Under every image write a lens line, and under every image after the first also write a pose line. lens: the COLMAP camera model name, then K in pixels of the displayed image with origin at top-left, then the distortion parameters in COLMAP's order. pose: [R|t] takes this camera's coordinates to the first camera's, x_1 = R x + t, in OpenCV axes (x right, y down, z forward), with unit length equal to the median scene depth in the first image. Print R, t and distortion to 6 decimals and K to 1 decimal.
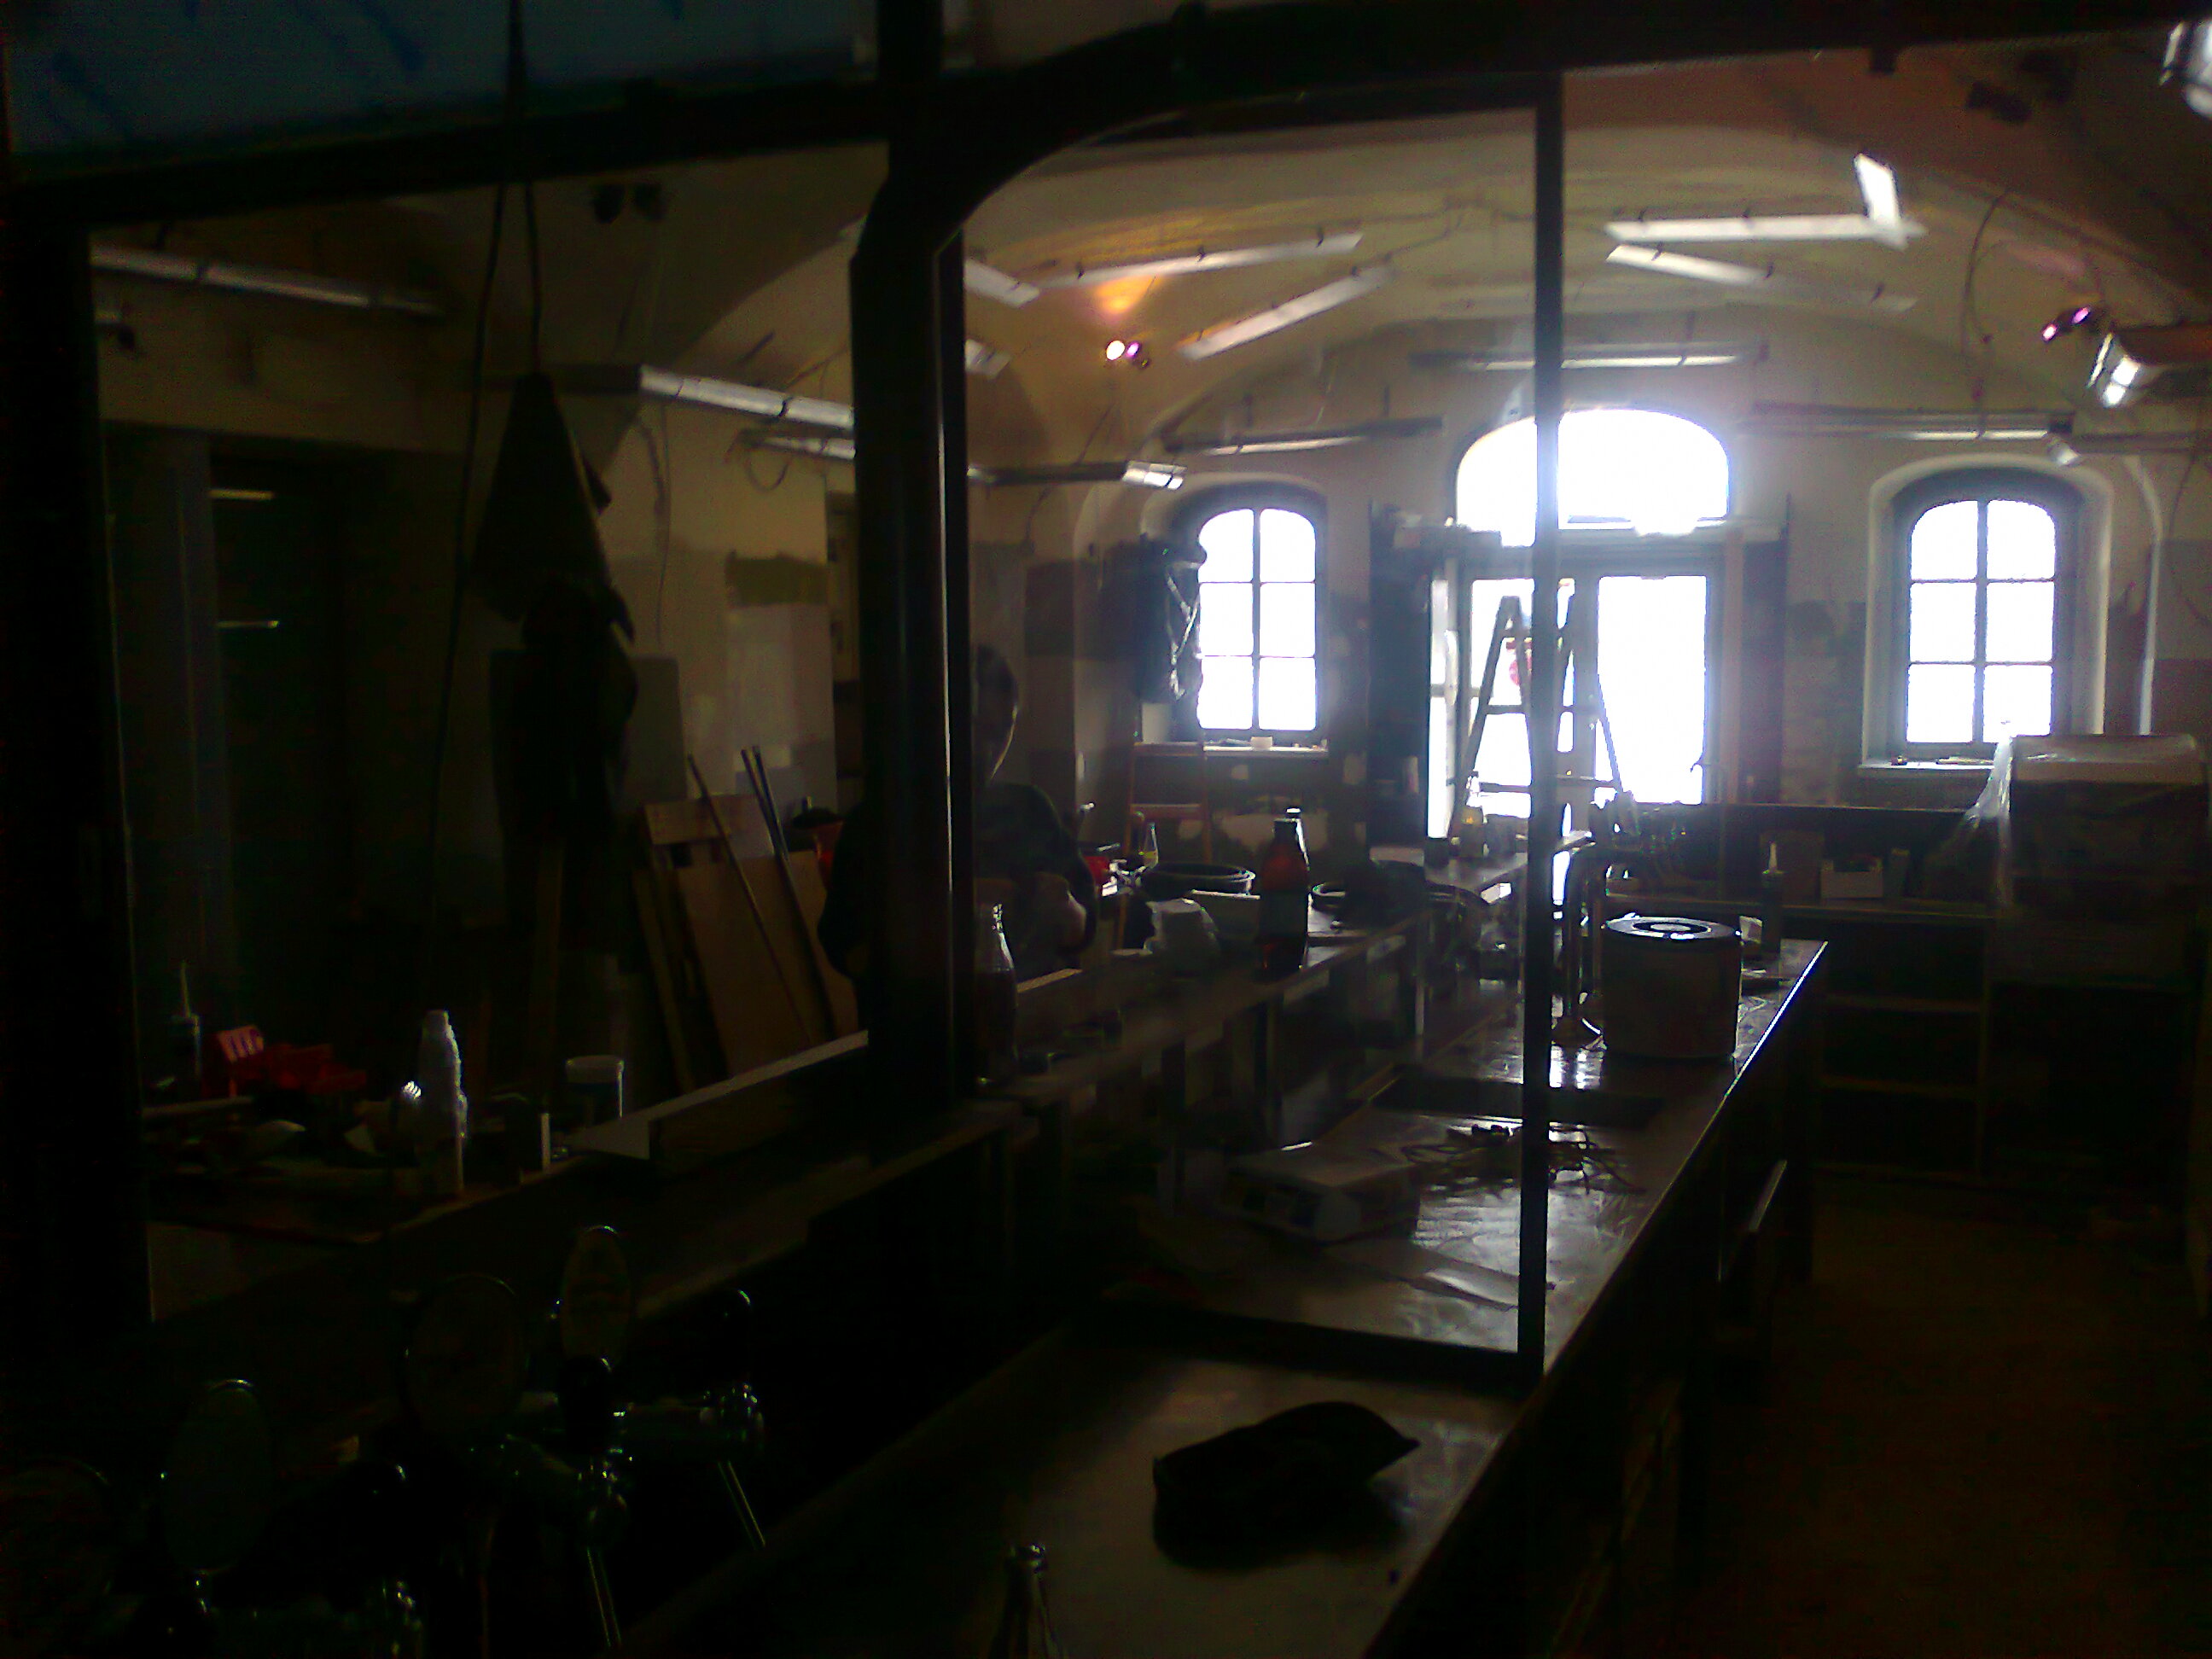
lens RADIAL K [[2067.6, 0, 1112.5], [0, 2067.6, 836.6], [0, 0, 1]] dist [-0.036651, 0.000000]
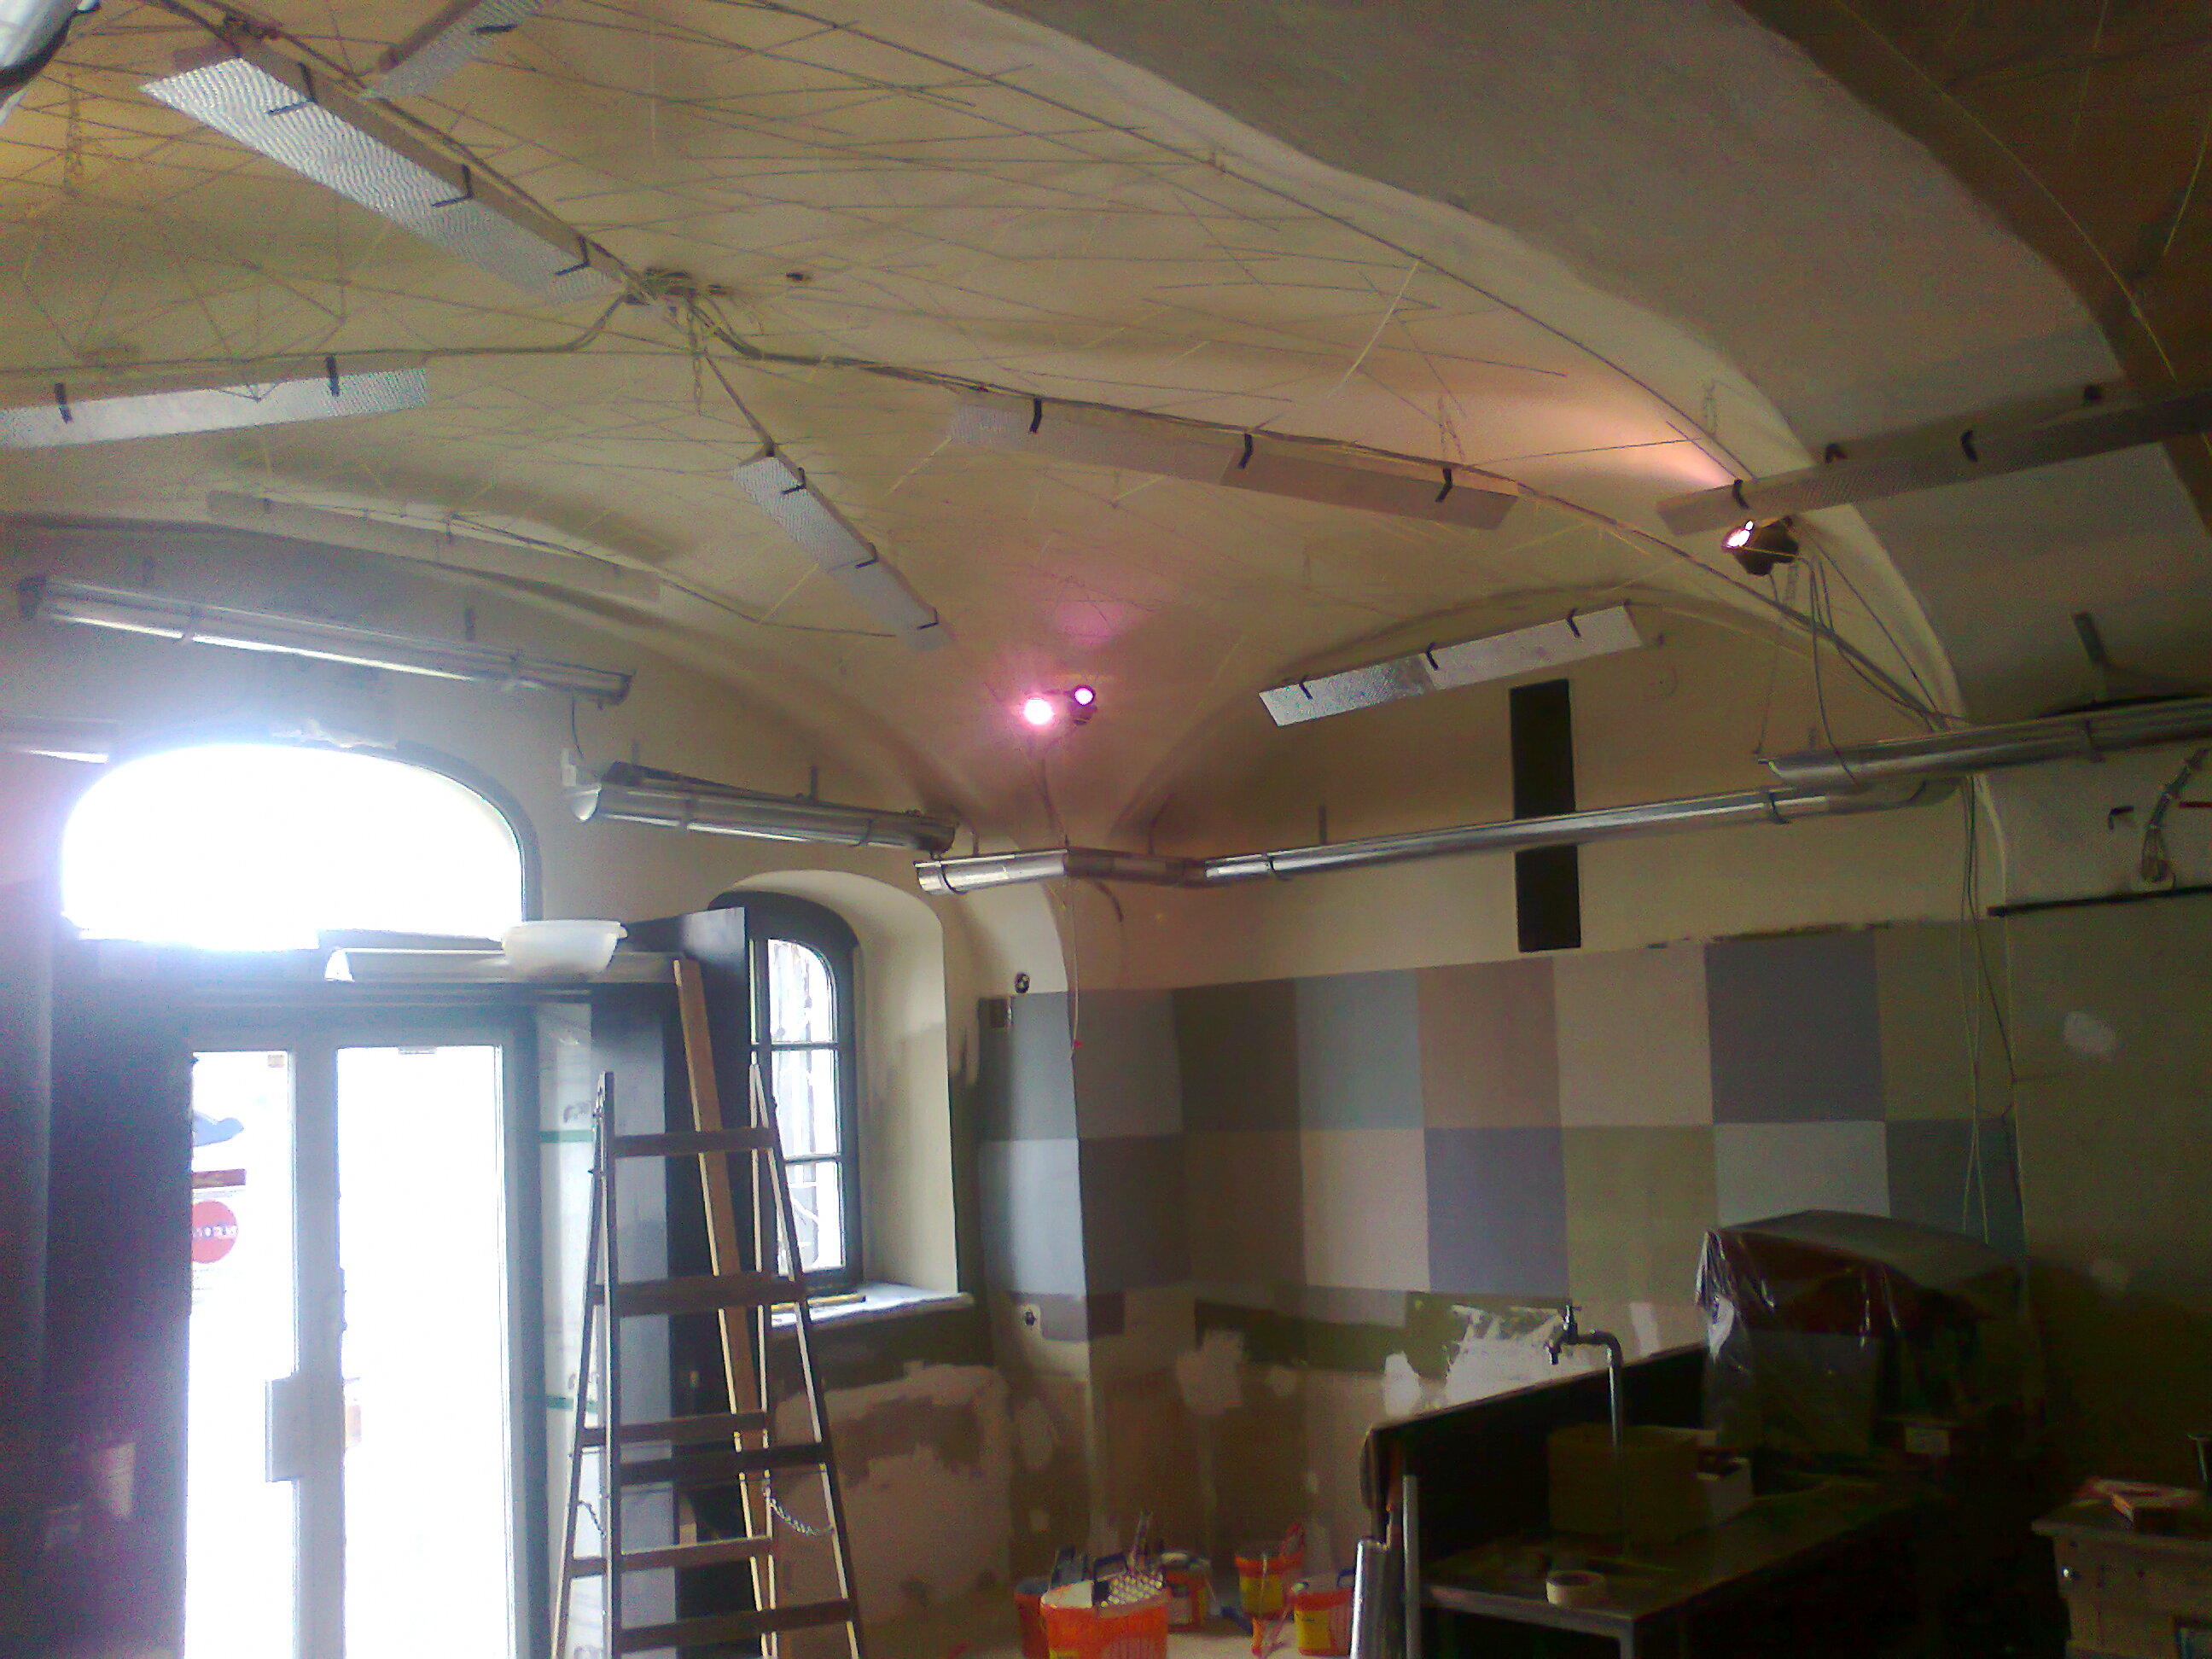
lens RADIAL K [[2067.6, 0, 1109.7], [0, 2067.6, 815.0], [0, 0, 1]] dist [-0.036651, 0.000000]
pose [[0.365836, 0.102034, 0.925069, -0.201959], [0.138581, 0.976919, -0.162558, -0.068704], [-0.920304, 0.187667, 0.343252, 0.614519]]
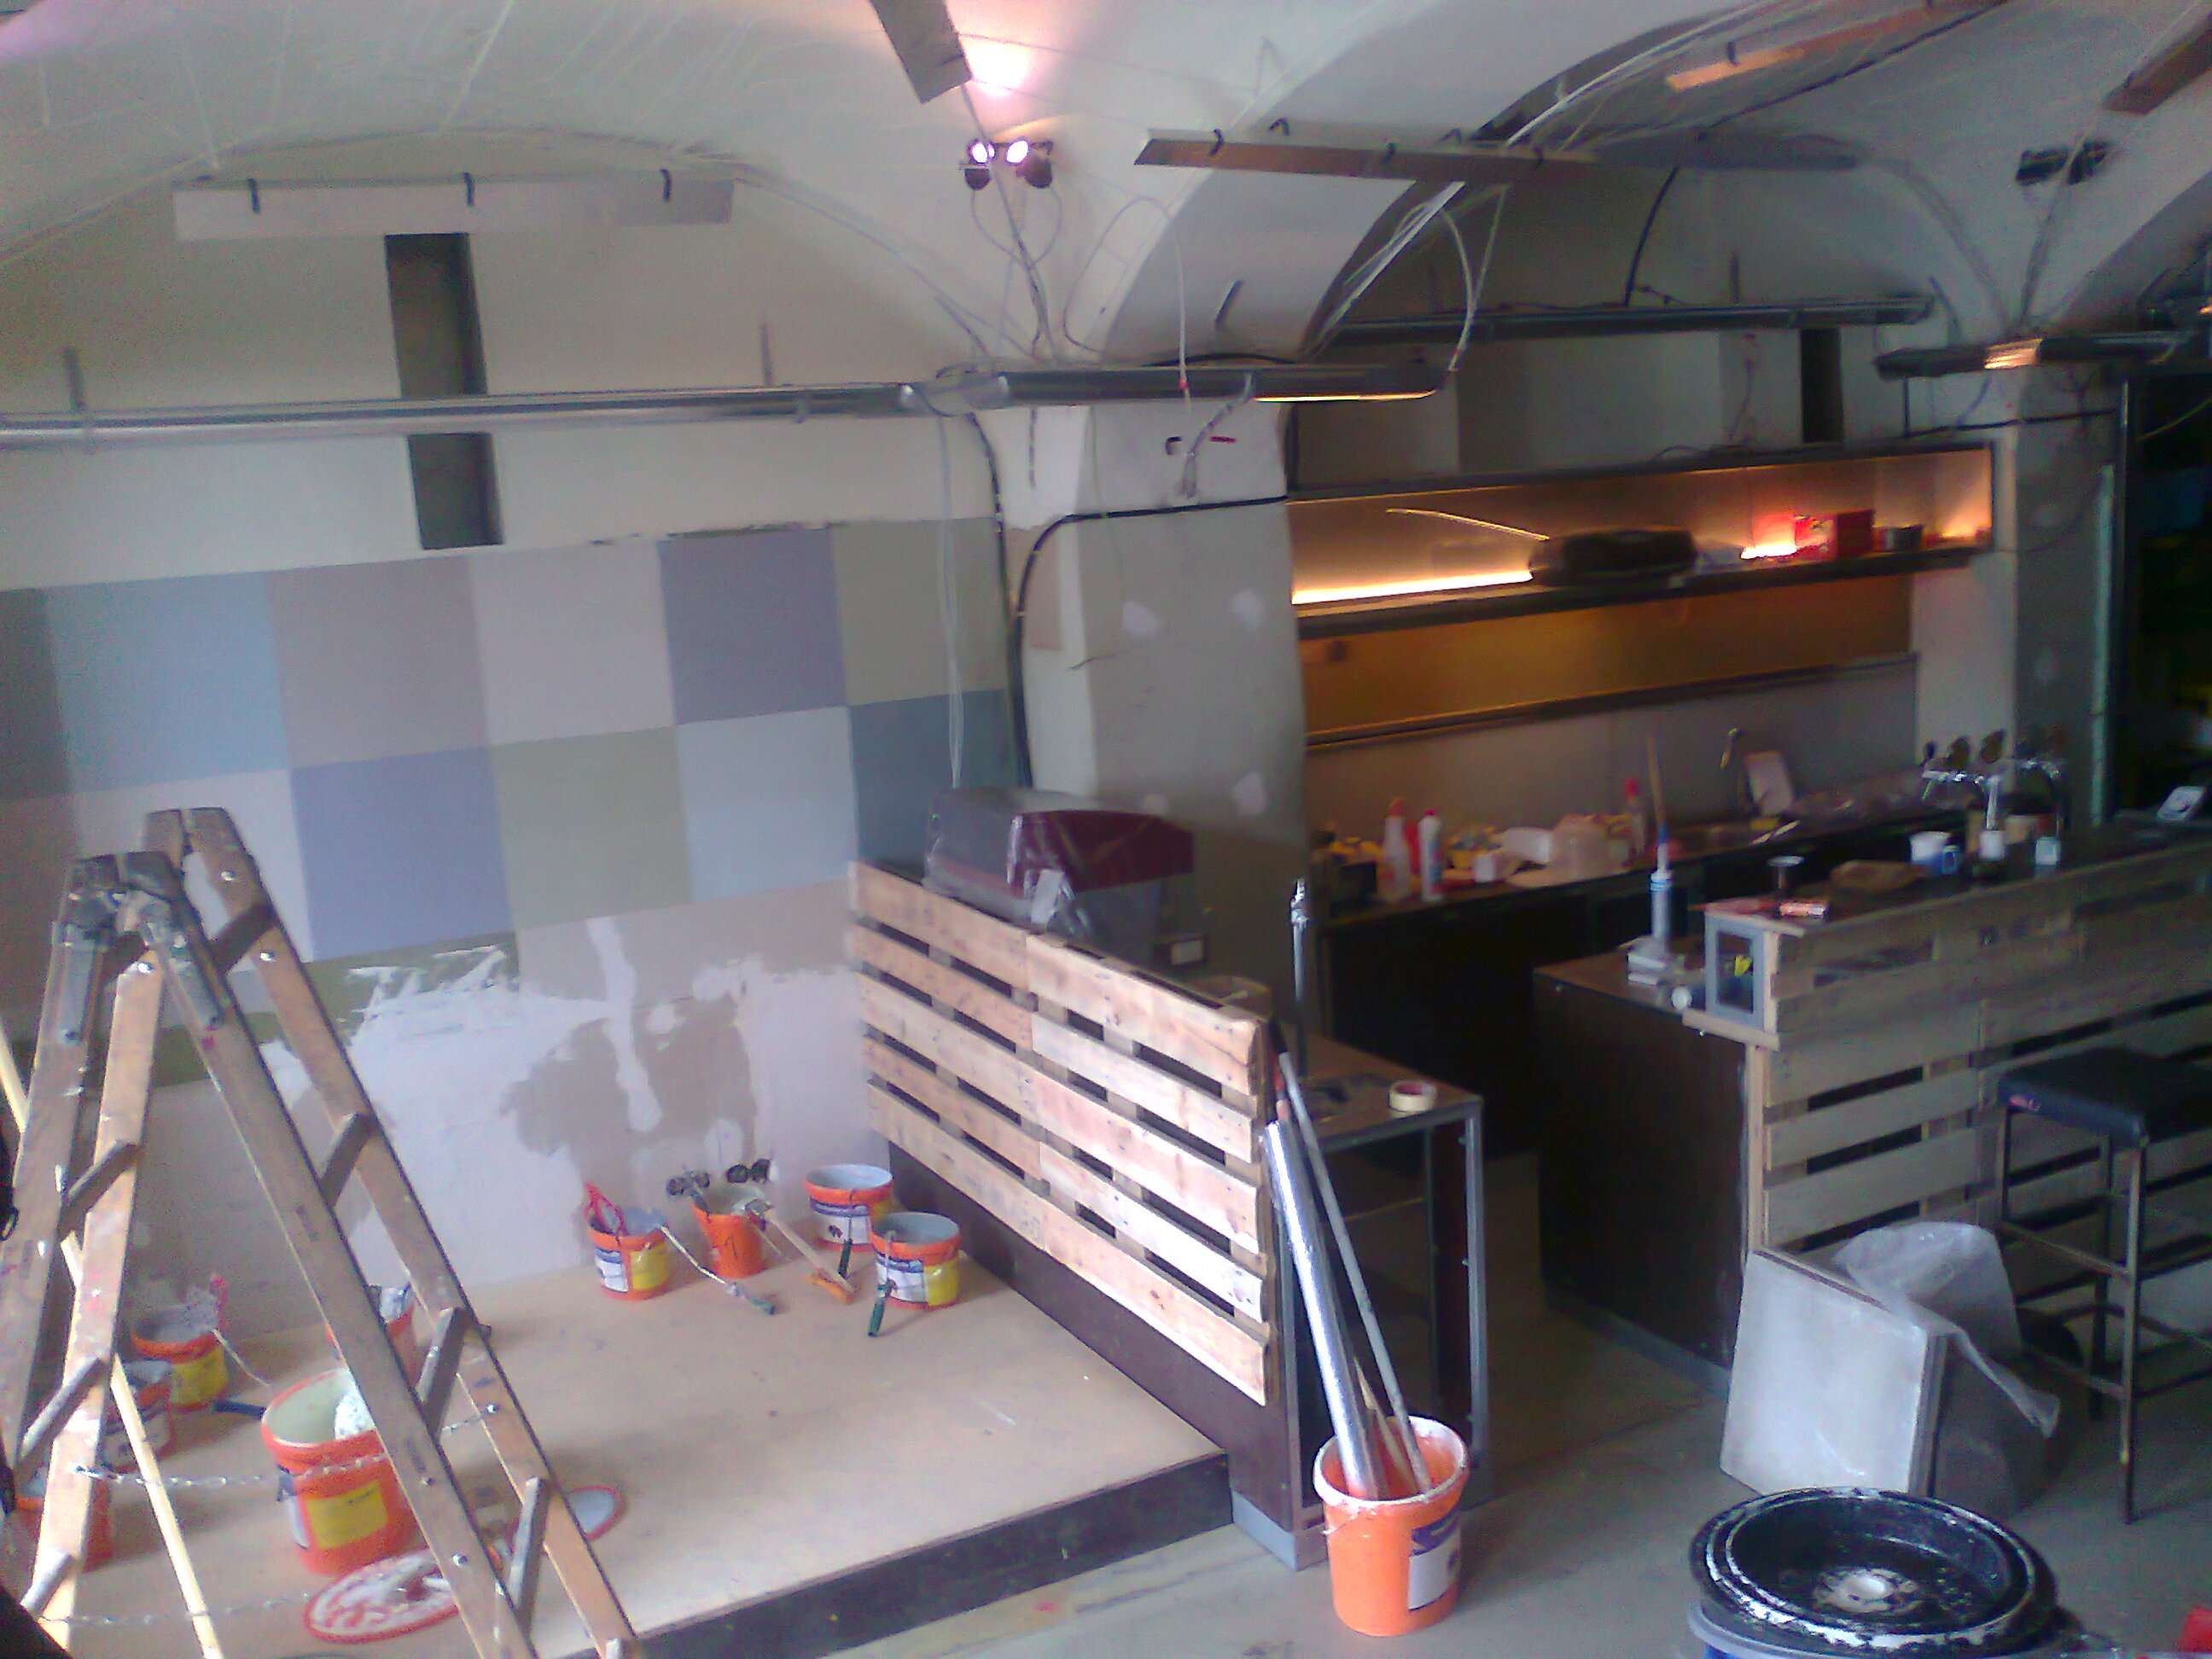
lens RADIAL K [[2067.6, 0, 1115.7], [0, 2067.6, 823.3], [0, 0, 1]] dist [-0.036651, 0.000000]
pose [[-0.784052, -0.060340, 0.617755, -0.044879], [0.123634, 0.960138, 0.250698, -0.157786], [-0.608258, 0.272936, -0.745338, 1.038507]]
